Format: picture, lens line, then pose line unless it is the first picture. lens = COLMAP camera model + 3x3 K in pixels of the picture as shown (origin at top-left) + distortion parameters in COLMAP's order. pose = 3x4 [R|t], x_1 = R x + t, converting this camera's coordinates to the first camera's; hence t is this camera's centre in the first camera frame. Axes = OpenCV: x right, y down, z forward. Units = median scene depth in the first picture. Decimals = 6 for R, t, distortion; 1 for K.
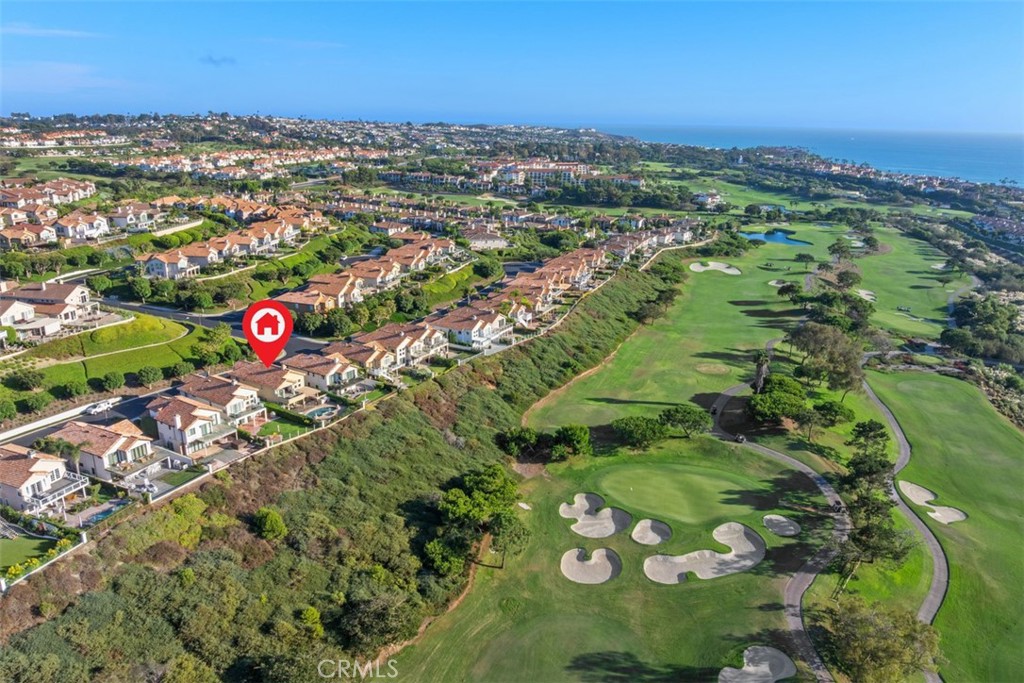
lens RADIAL K [[716.3, 0, 513.4], [0, 716.3, 340.2], [0, 0, 1]] dist [-0.040660, 0.010174]
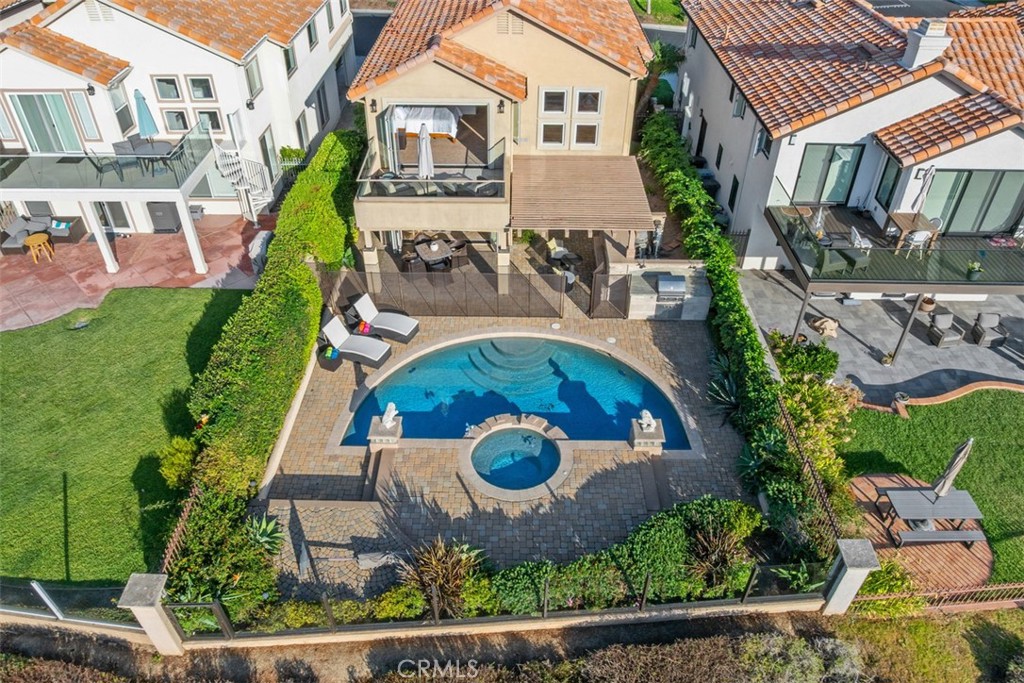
lens RADIAL K [[716.3, 0, 512.7], [0, 716.3, 341.2], [0, 0, 1]] dist [-0.040660, 0.010174]
pose [[0.529540, 0.517043, -0.672498, -0.178043], [-0.246636, 0.852369, 0.461127, 0.033180], [0.811639, -0.078323, 0.578885, 0.870502]]
